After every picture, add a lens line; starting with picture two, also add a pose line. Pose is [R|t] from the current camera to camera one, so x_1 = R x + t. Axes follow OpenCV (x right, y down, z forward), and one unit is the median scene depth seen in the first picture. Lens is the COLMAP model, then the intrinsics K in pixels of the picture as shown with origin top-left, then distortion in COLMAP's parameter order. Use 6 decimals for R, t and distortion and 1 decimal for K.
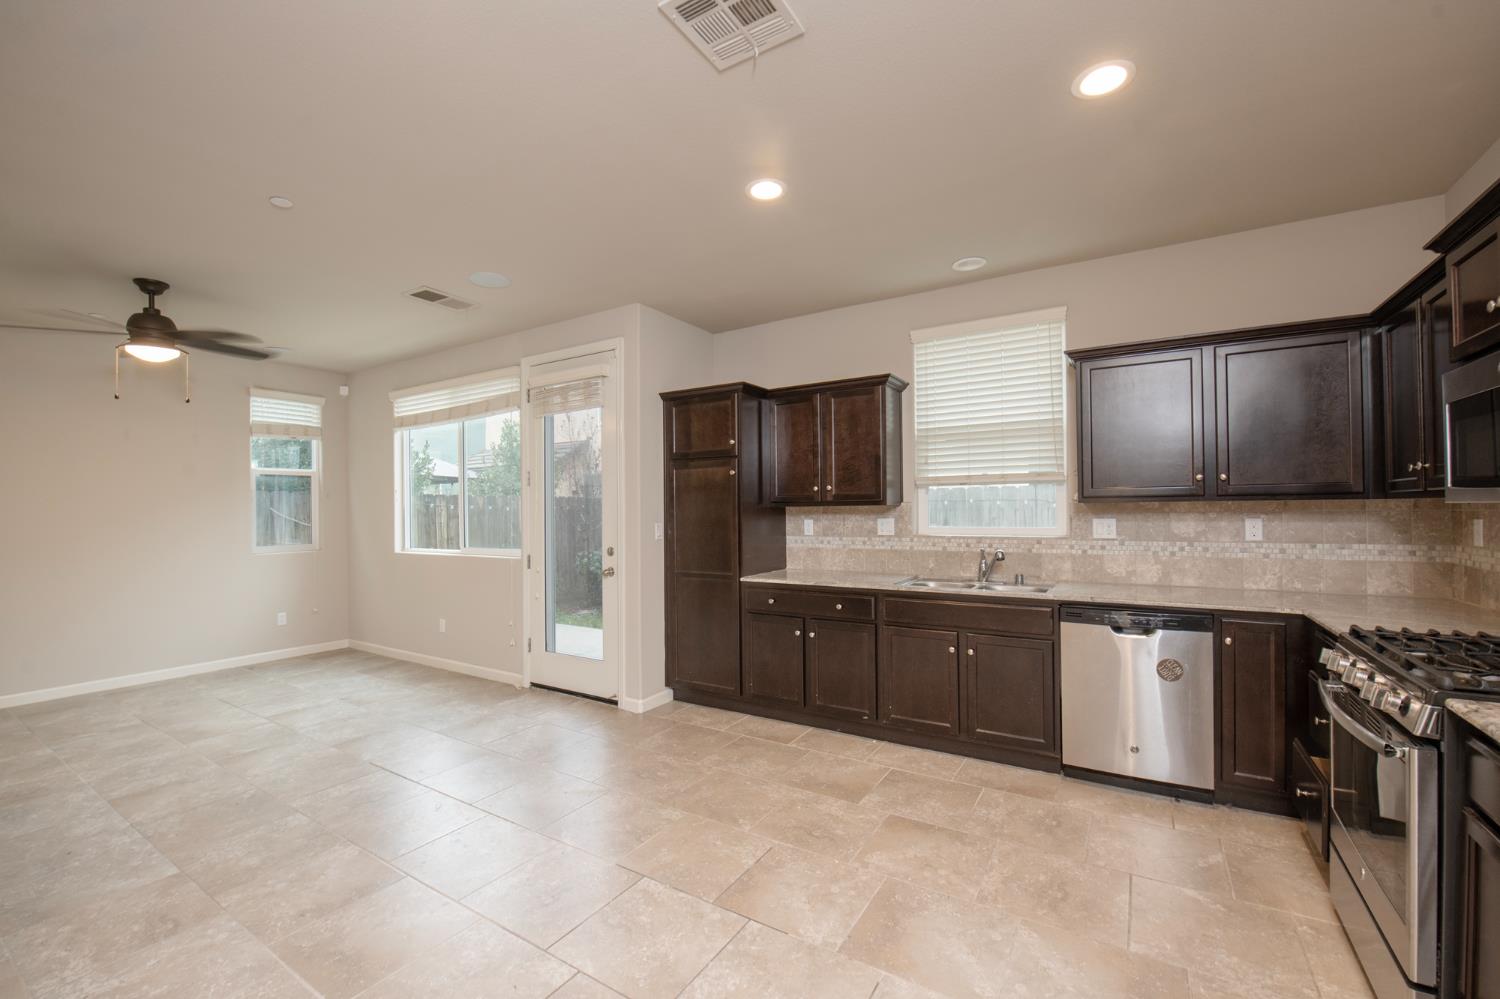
lens RADIAL K [[613.2, 0, 751.3], [0, 613.2, 506.7], [0, 0, 1]] dist [-0.017648, -0.000707]
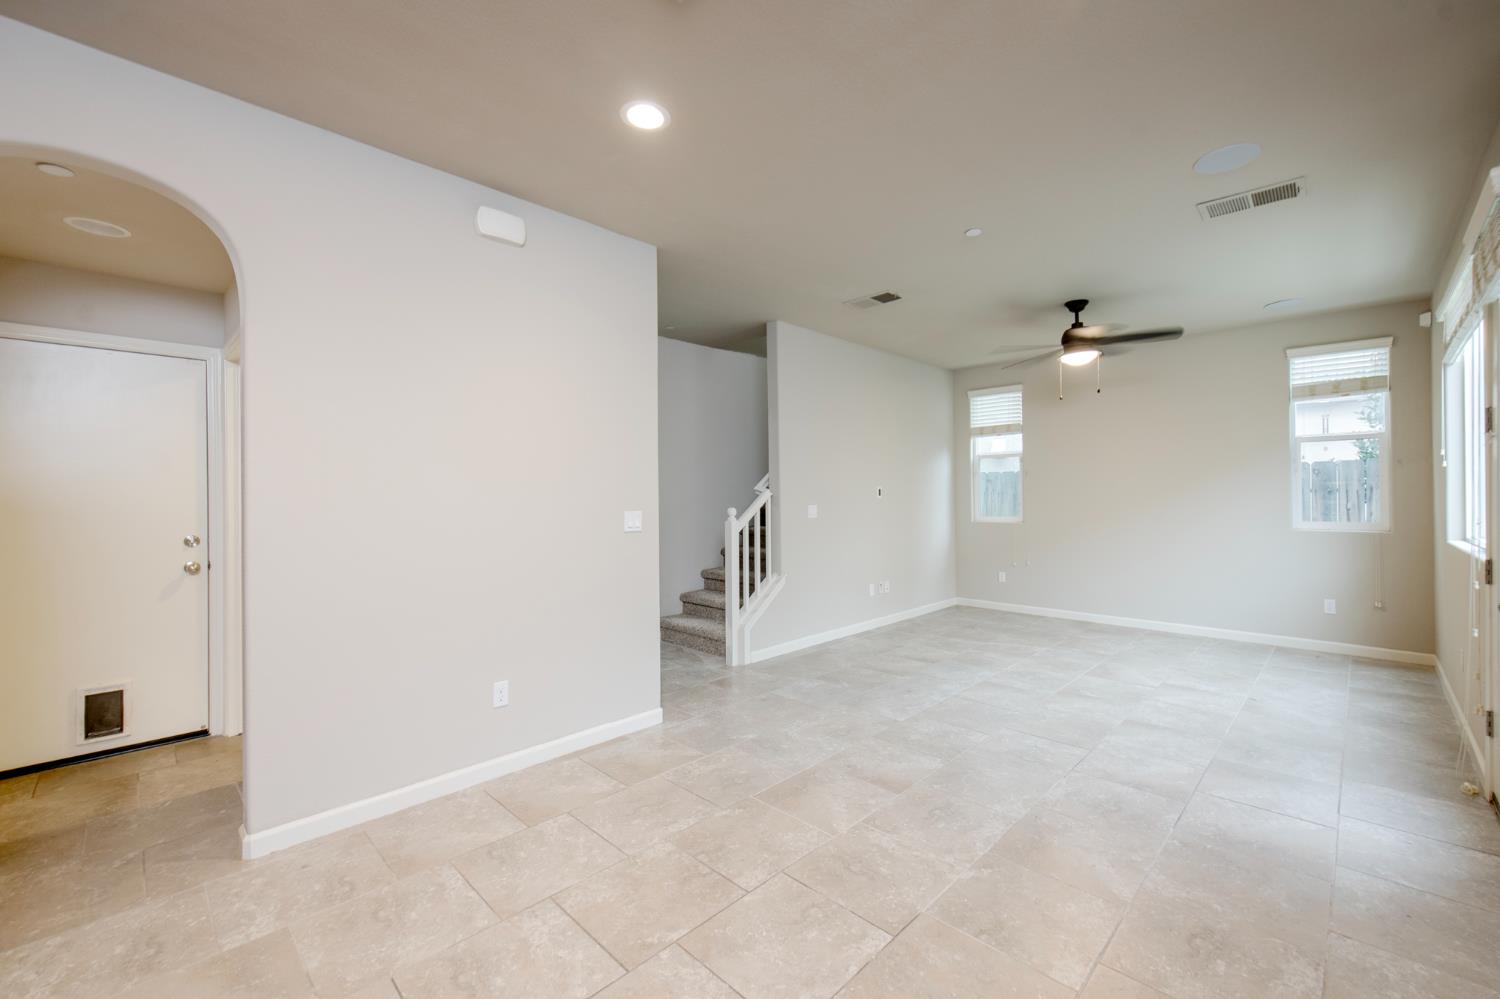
lens RADIAL K [[615.1, 0, 764.0], [0, 615.1, 491.8], [0, 0, 1]] dist [-0.000810, -0.000214]
pose [[-0.205201, 0.007952, -0.978688, 0.399361], [0.011587, 0.999917, 0.005695, 0.010608], [0.978651, -0.010172, -0.205276, 0.621369]]
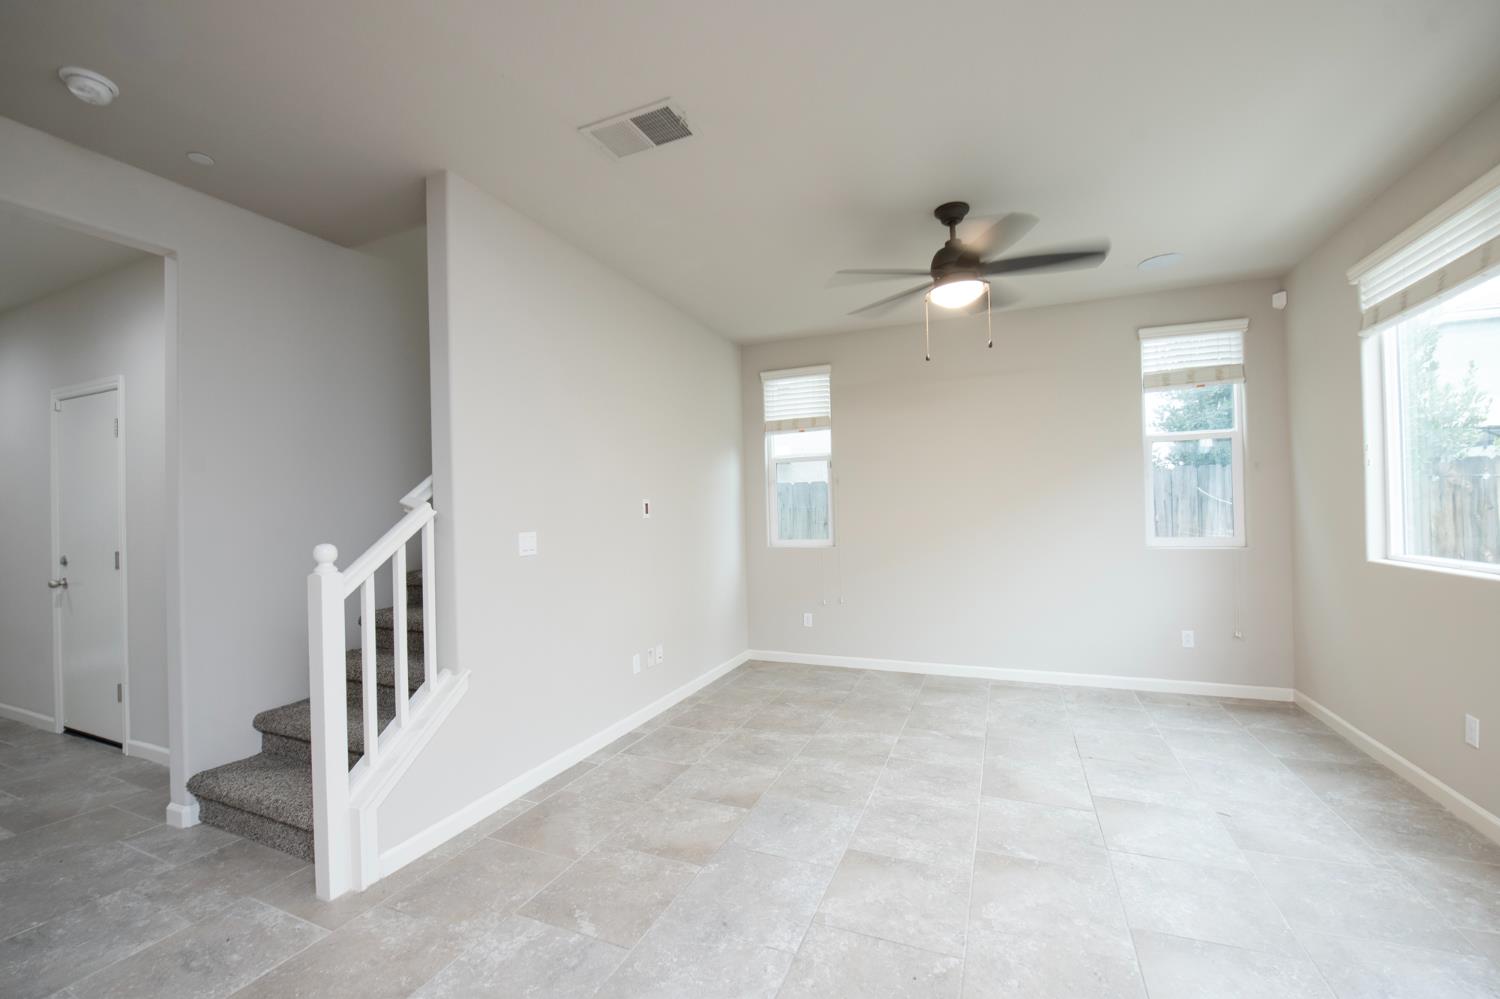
lens RADIAL K [[613.2, 0, 751.3], [0, 613.2, 506.7], [0, 0, 1]] dist [-0.017648, -0.000707]
pose [[0.163568, 0.000505, -0.986532, -0.231710], [0.021112, 0.999769, 0.004012, 0.021552], [0.986306, -0.021484, 0.163520, 0.591280]]
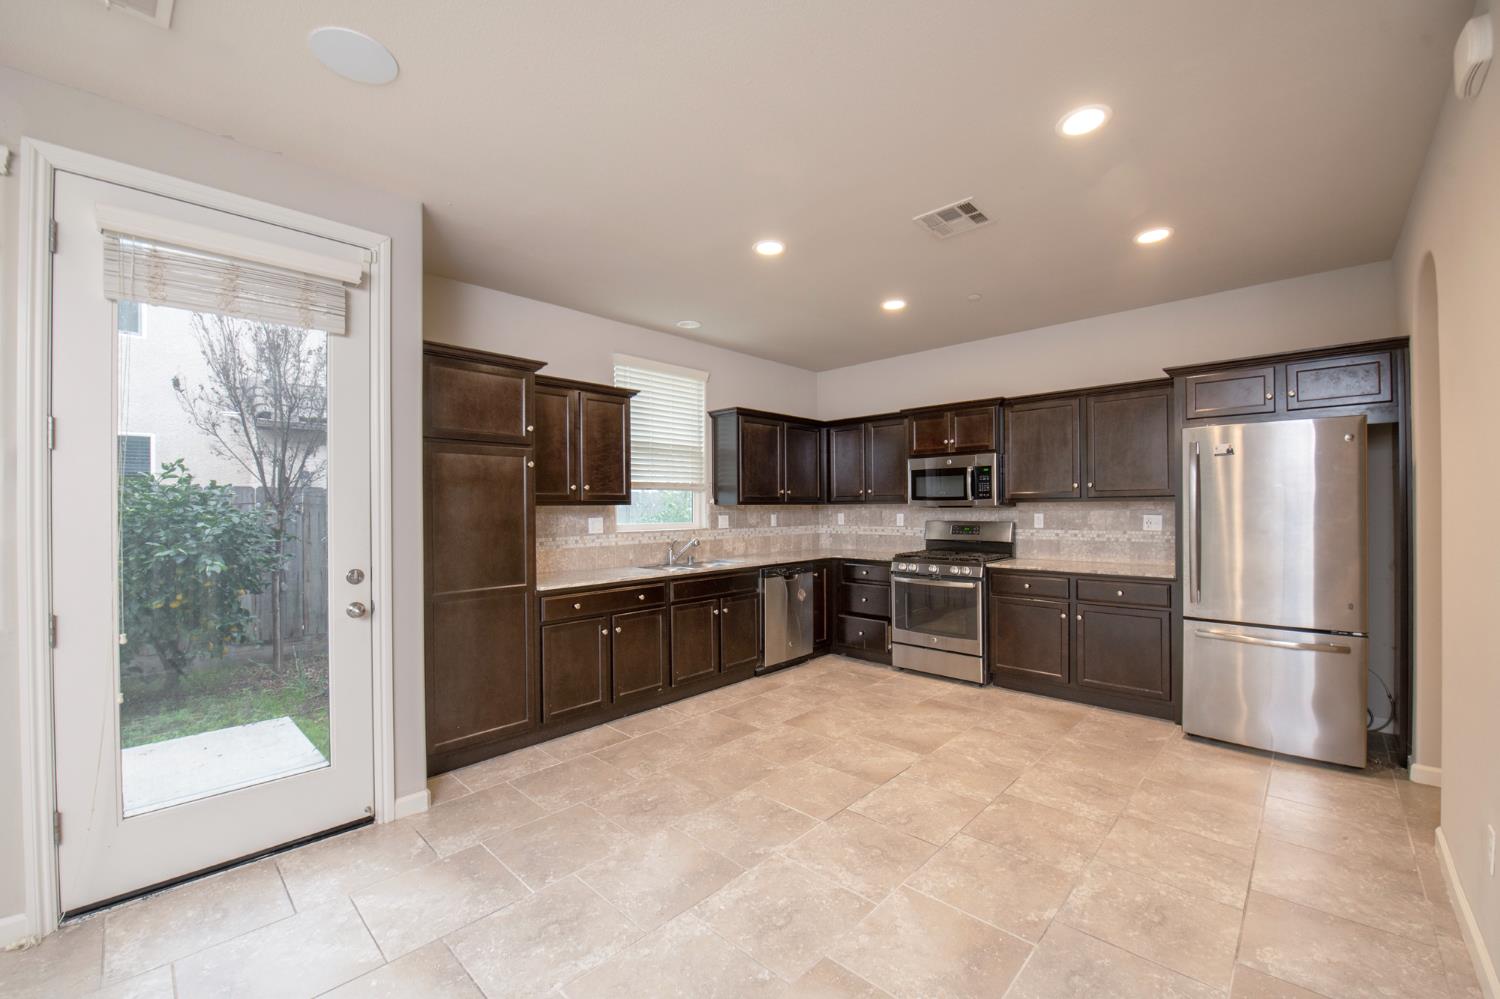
lens RADIAL K [[602.5, 0, 741.9], [0, 602.5, 507.2], [0, 0, 1]] dist [-0.021171, -0.000069]
pose [[0.209566, 0.008979, 0.977753, -0.853649], [0.004469, 0.999939, -0.010141, 0.013745], [-0.977784, 0.006495, 0.209513, 0.586337]]
